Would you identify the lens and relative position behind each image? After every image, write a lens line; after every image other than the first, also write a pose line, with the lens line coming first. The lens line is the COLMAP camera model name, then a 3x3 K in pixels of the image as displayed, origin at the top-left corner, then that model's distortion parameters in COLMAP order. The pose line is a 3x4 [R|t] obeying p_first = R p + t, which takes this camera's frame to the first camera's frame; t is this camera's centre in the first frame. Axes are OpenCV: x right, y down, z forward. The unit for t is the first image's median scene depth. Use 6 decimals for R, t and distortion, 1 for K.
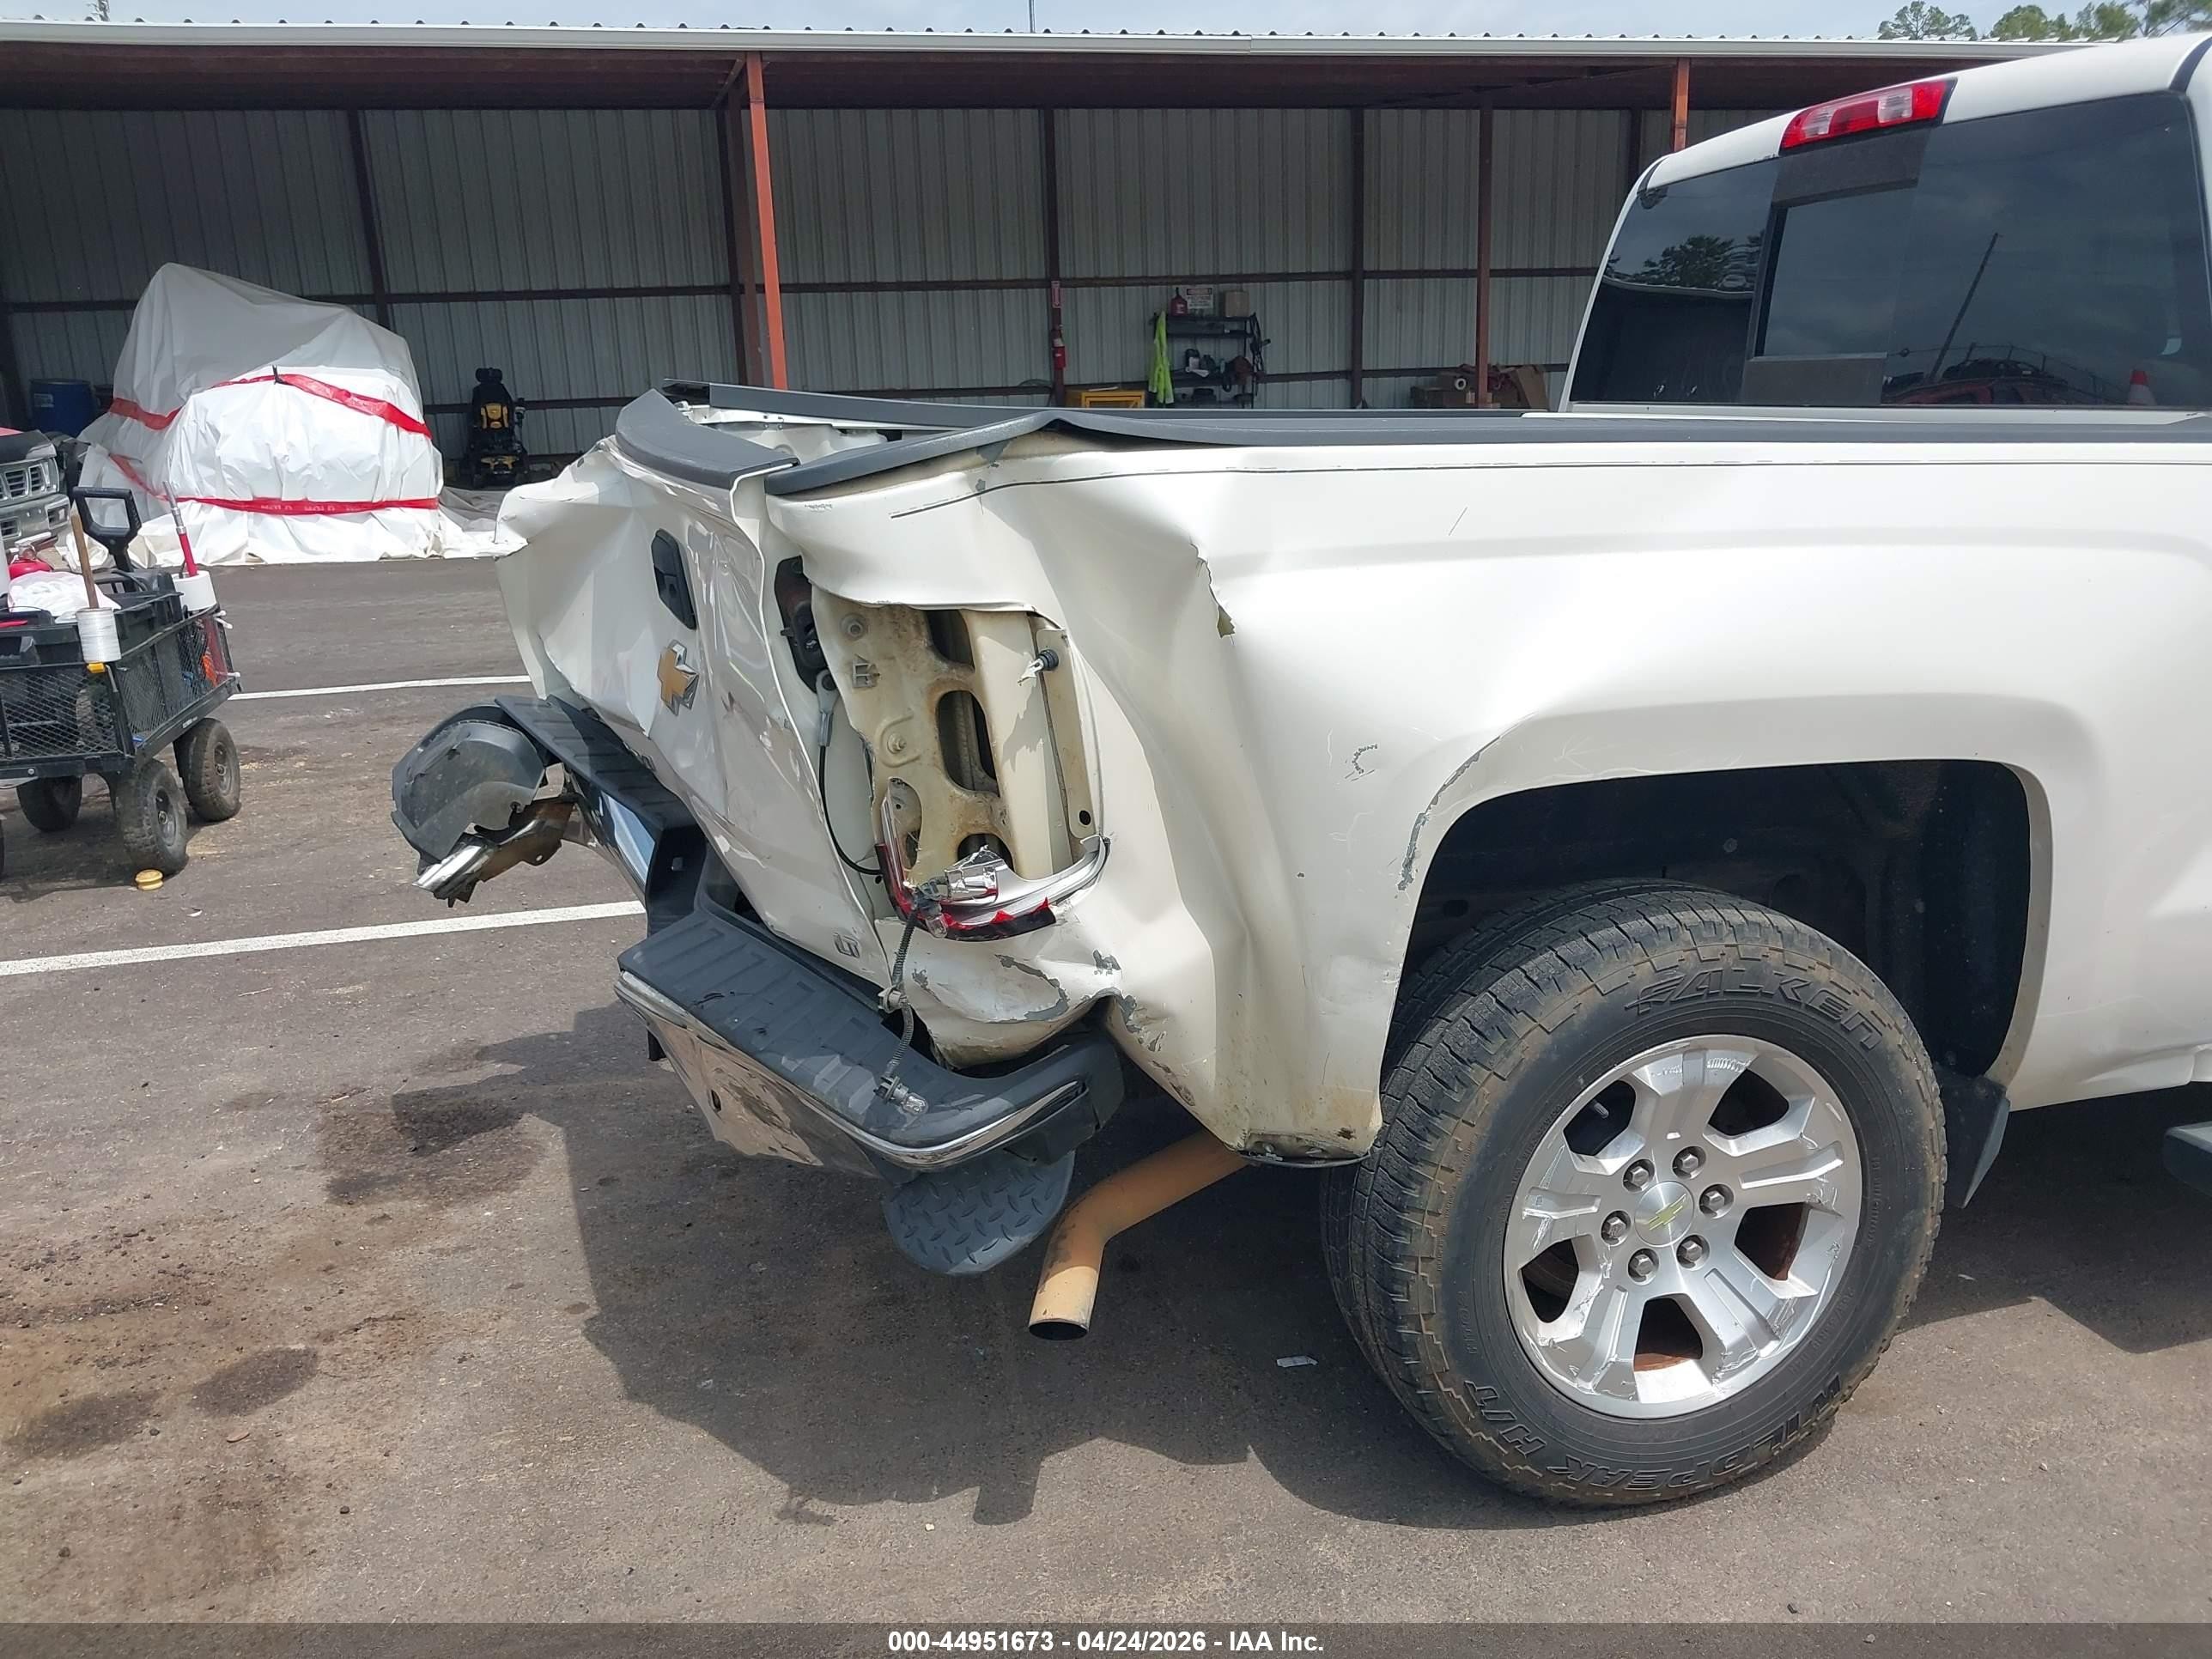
lens RADIAL K [[1756.0, 0, 1105.7], [0, 1756.0, 822.4], [0, 0, 1]] dist [0.003174, -0.008978]
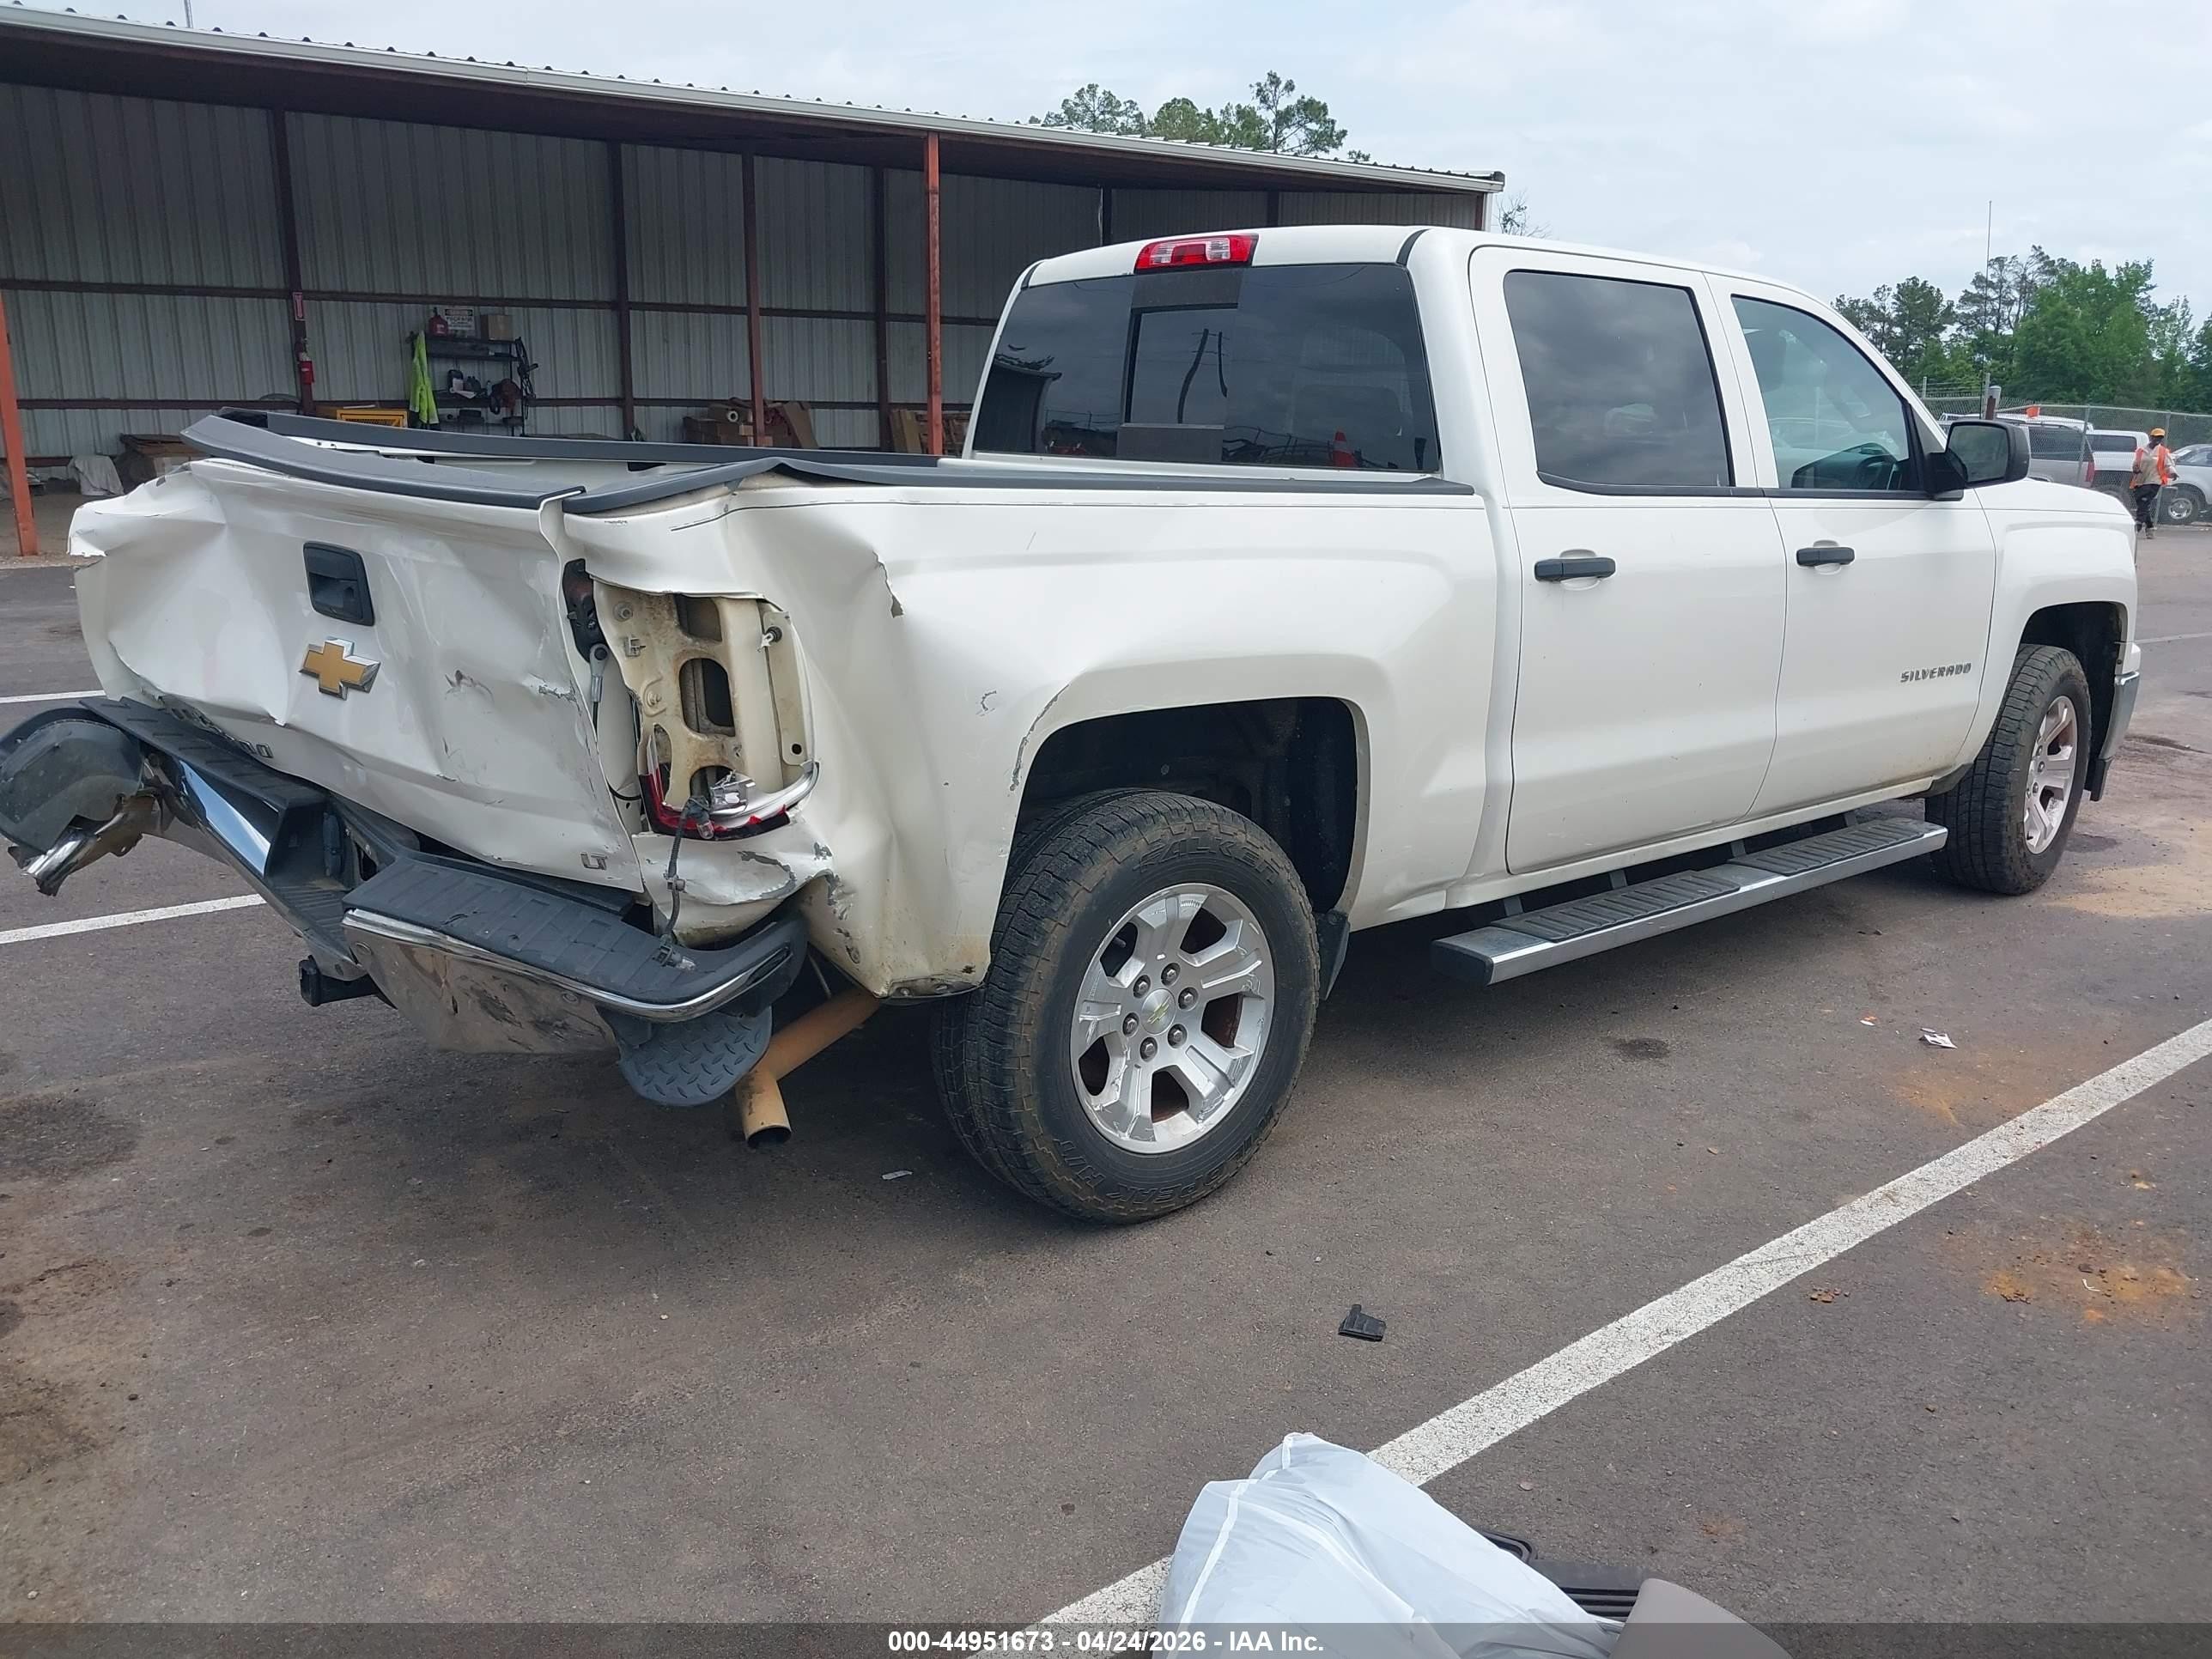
lens RADIAL K [[1705.6, 0, 1120.7], [0, 1705.6, 826.7], [0, 0, 1]] dist [0.010115, -0.004120]
pose [[0.910736, -0.060650, 0.408511, -0.291517], [0.064016, 0.997934, 0.005442, 0.059057], [-0.407997, 0.021196, 0.912737, -0.292925]]
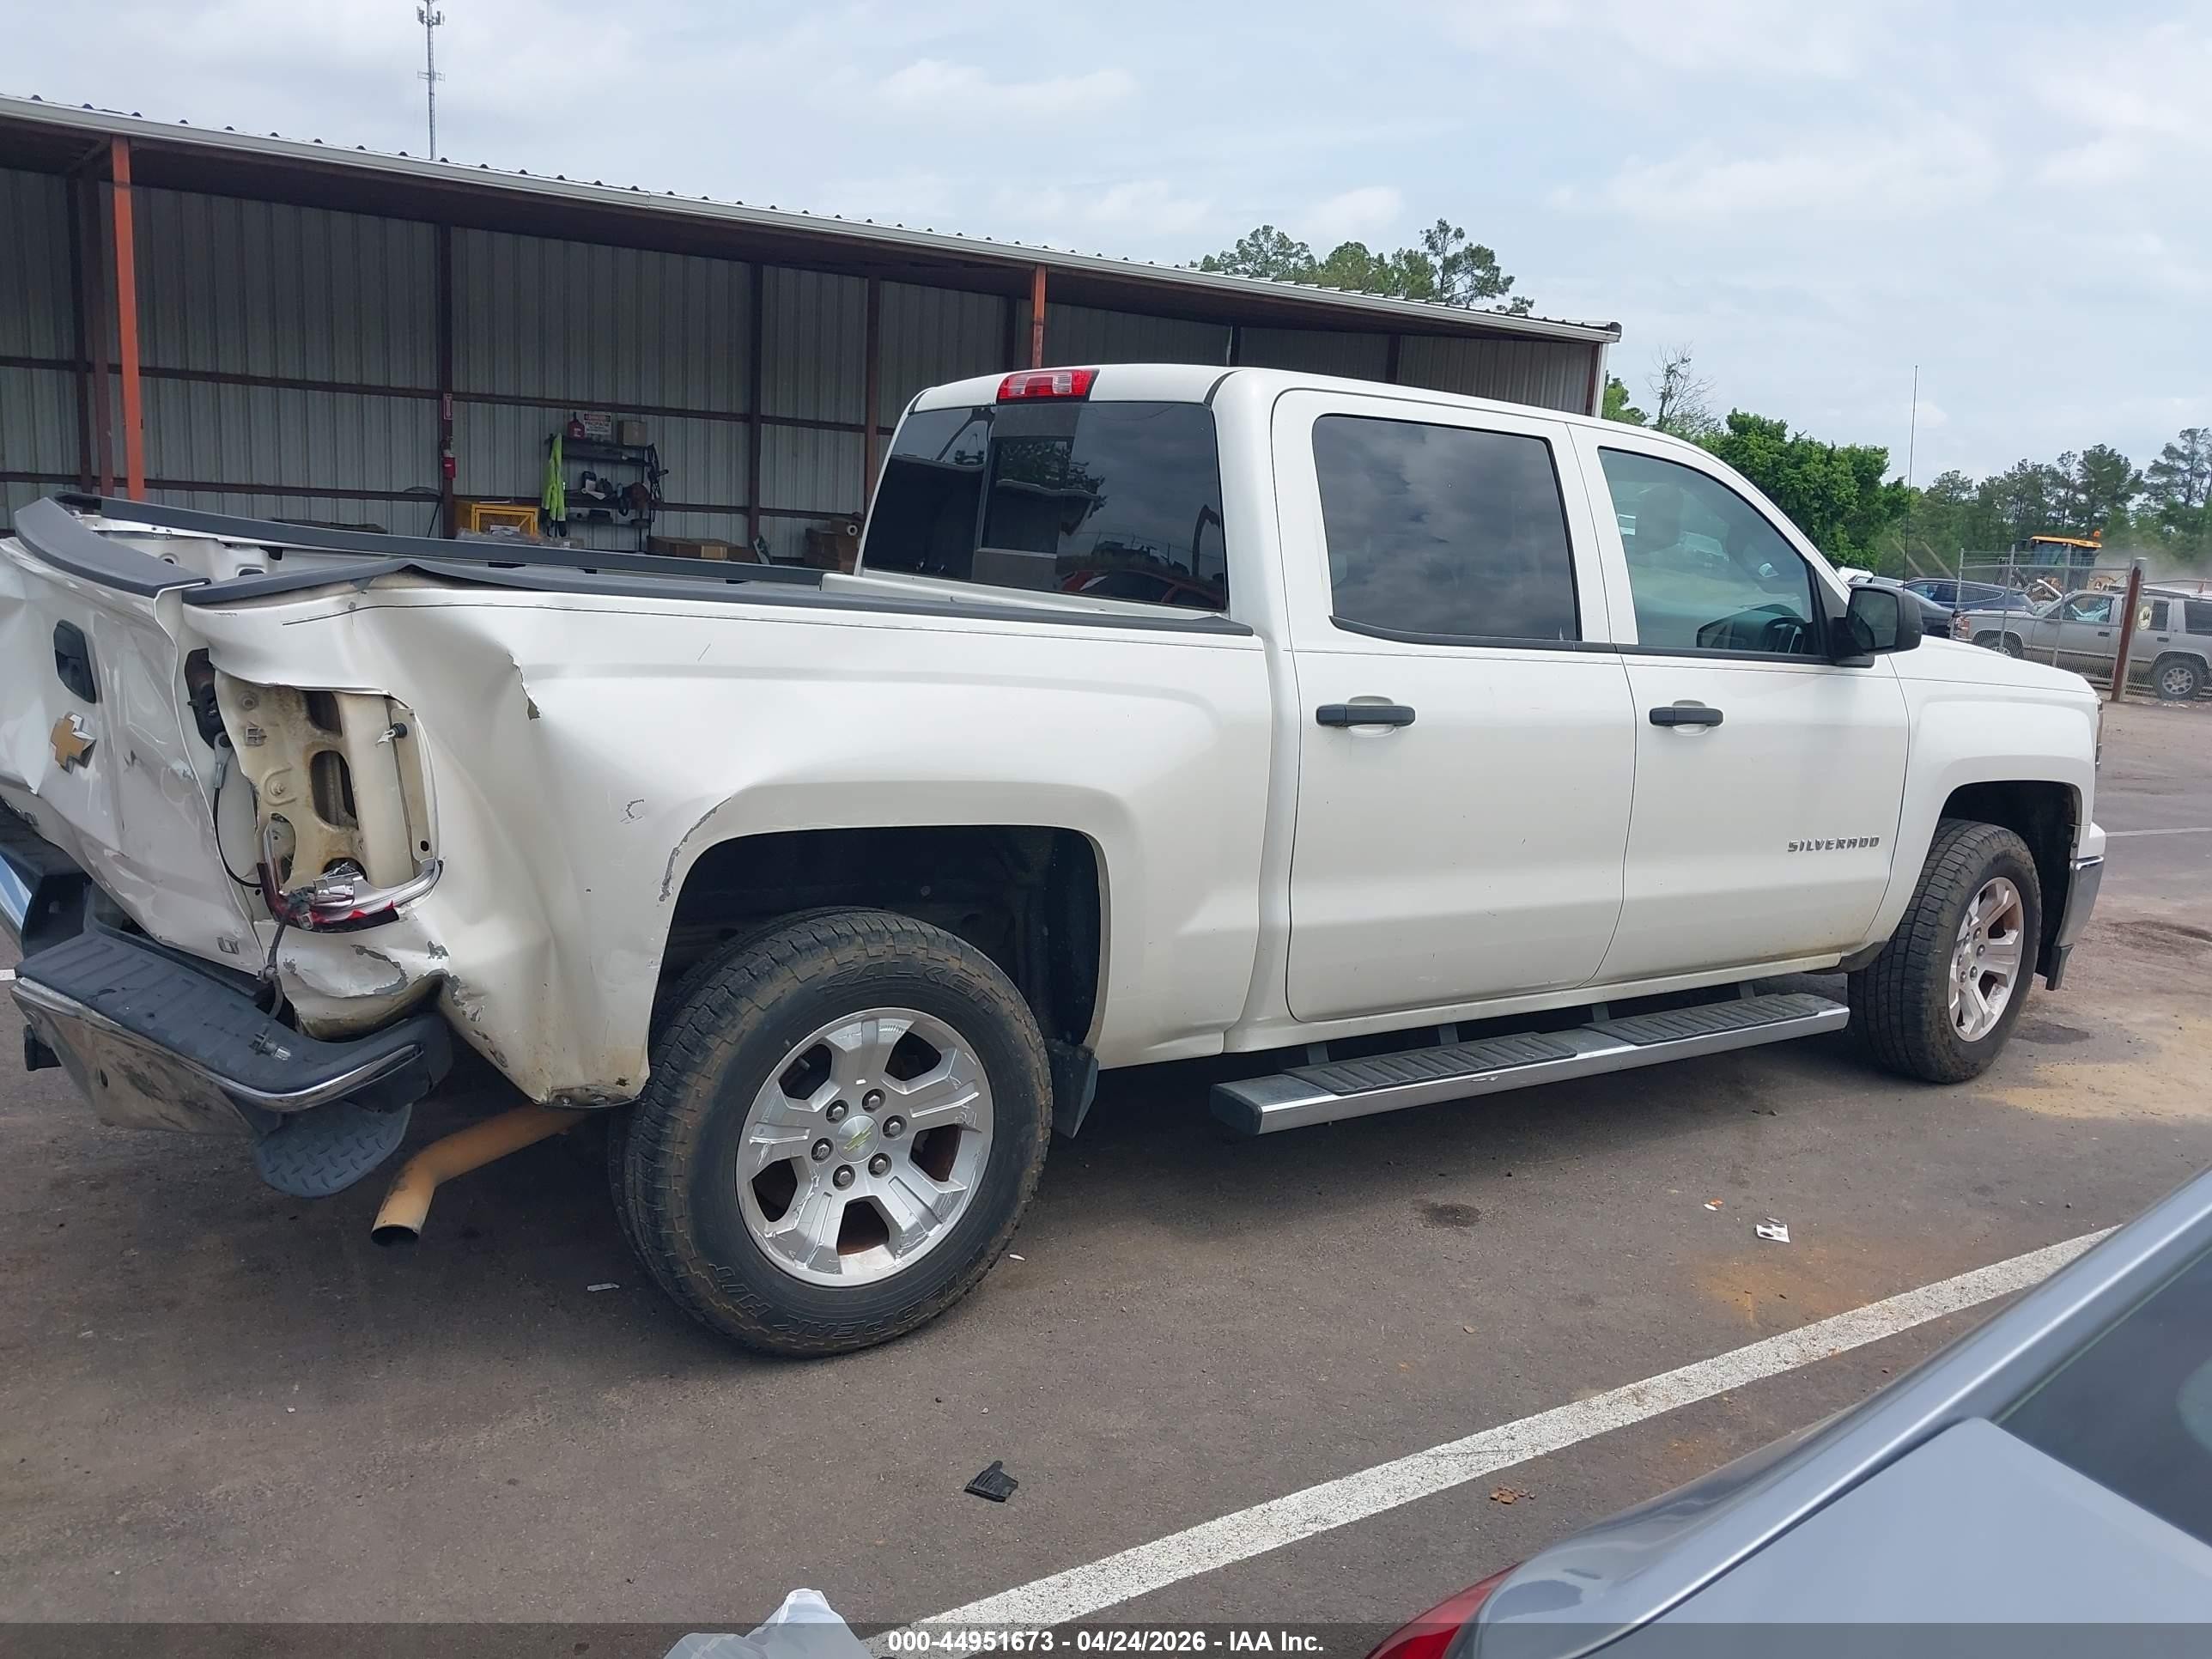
lens RADIAL K [[1707.6, 0, 1110.5], [0, 1707.6, 820.5], [0, 0, 1]] dist [0.021459, -0.036711]
pose [[0.940375, 0.025596, 0.339175, 0.033847], [-0.001307, 0.997429, -0.071649, 0.064098], [-0.340137, 0.066934, 0.937991, -0.406573]]
